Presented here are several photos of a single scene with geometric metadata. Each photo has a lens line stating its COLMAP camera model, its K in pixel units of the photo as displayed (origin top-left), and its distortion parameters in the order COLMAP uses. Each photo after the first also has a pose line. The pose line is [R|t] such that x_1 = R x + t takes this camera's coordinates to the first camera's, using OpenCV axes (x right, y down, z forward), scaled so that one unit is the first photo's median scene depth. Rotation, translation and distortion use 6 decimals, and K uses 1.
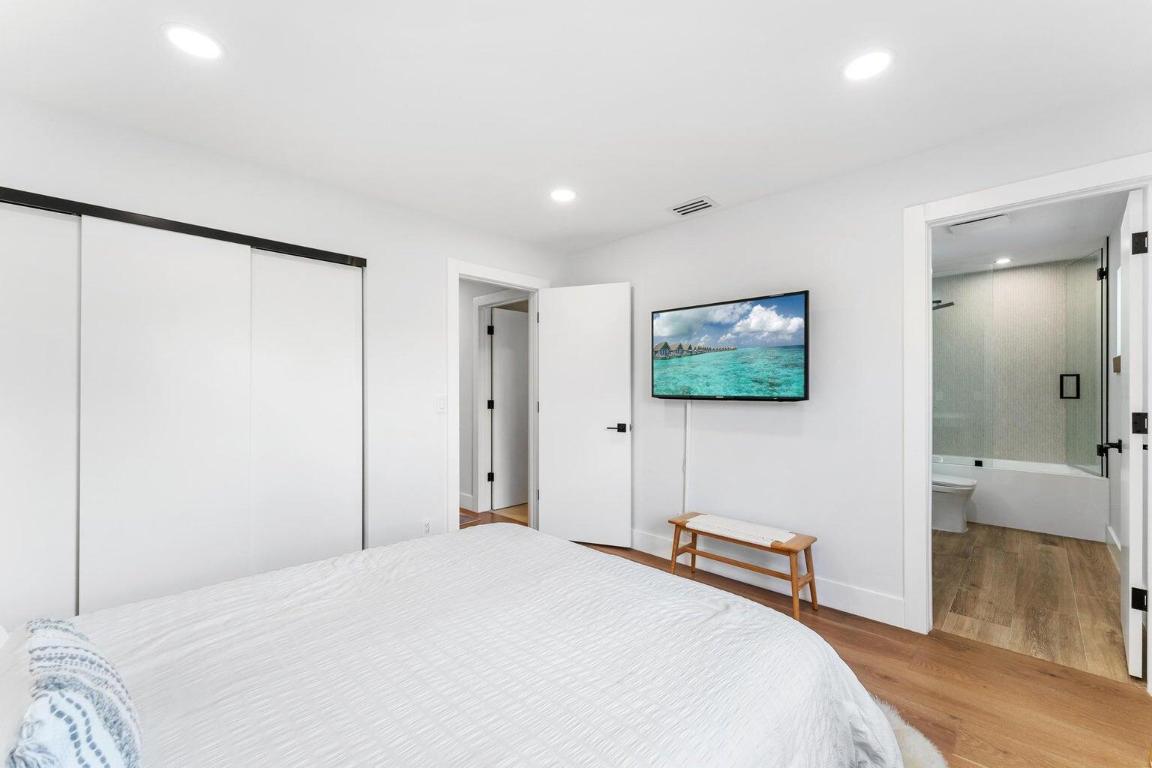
lens RADIAL K [[463.8, 0, 576.2], [0, 463.8, 389.8], [0, 0, 1]] dist [0.000773, 0.000145]
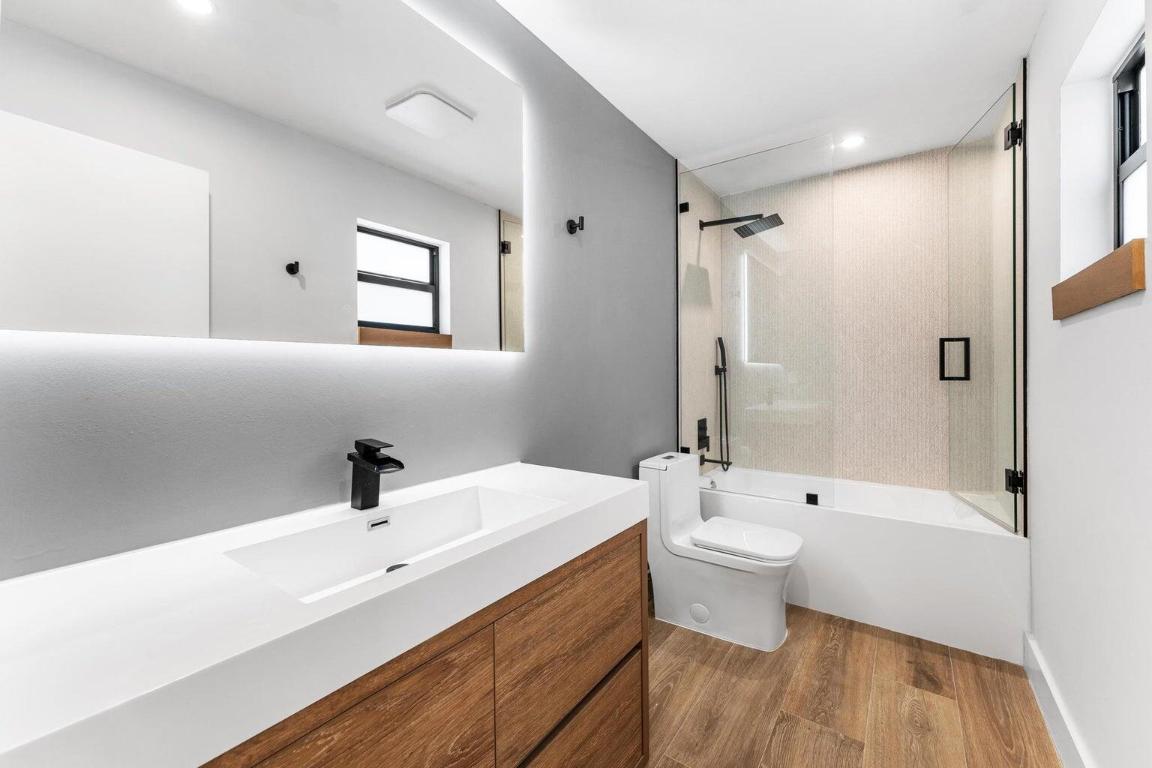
lens RADIAL K [[461.3, 0, 577.2], [0, 461.3, 381.0], [0, 0, 1]] dist [0.000981, 0.000103]
pose [[0.987622, -0.011880, 0.156400, 0.564562], [0.010305, 0.999888, 0.010875, 0.010043], [-0.156512, -0.009128, 0.987634, 0.560607]]
